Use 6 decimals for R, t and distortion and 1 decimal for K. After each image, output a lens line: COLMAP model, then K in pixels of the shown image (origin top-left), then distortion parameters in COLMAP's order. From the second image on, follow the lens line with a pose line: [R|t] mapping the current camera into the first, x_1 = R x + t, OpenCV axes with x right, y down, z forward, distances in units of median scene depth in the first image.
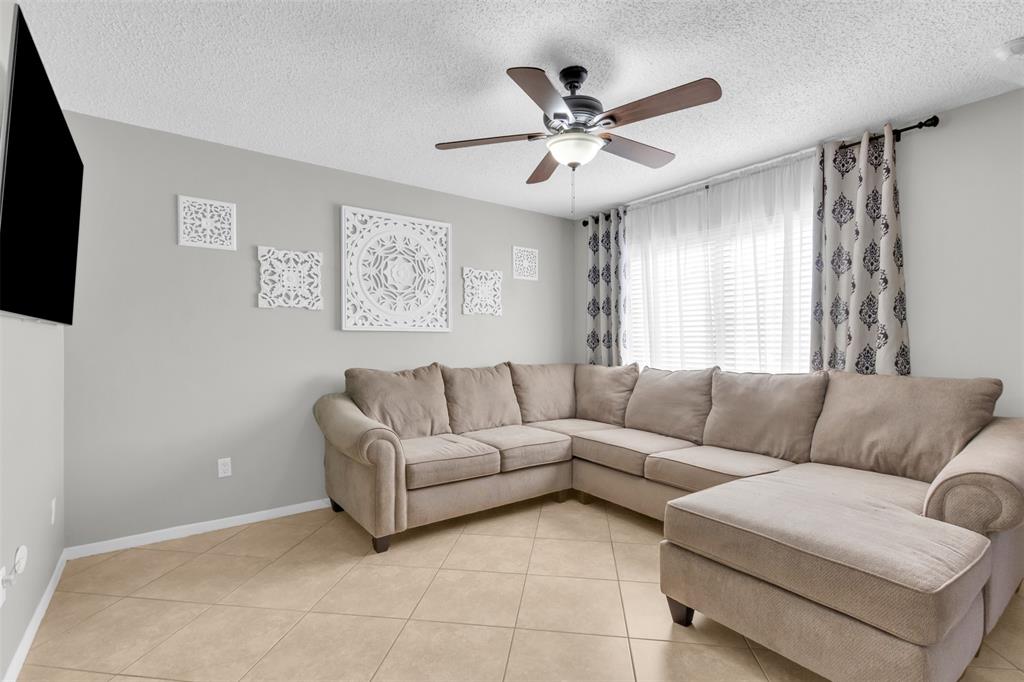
lens RADIAL K [[478.5, 0, 512.0], [0, 478.5, 341.0], [0, 0, 1]] dist [0.029171, -0.000146]
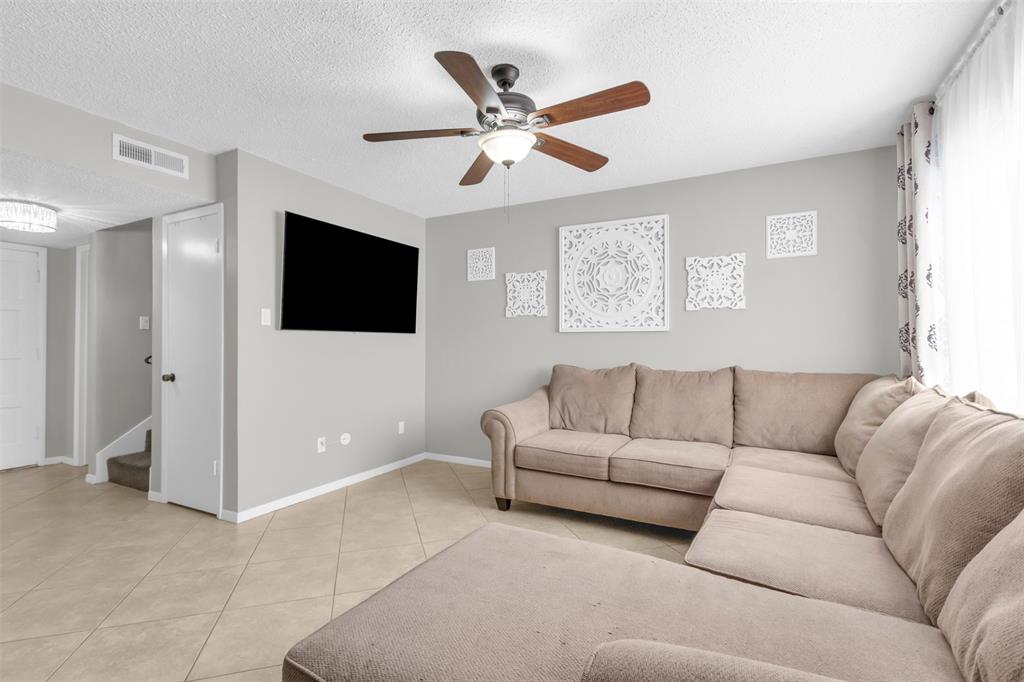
lens RADIAL K [[463.8, 0, 512.9], [0, 463.8, 346.9], [0, 0, 1]] dist [0.000554, -0.000743]
pose [[0.436077, 0.007741, -0.899876, 0.606884], [0.002510, 0.999949, 0.009819, 0.002724], [0.899906, -0.006541, 0.436035, 0.376038]]
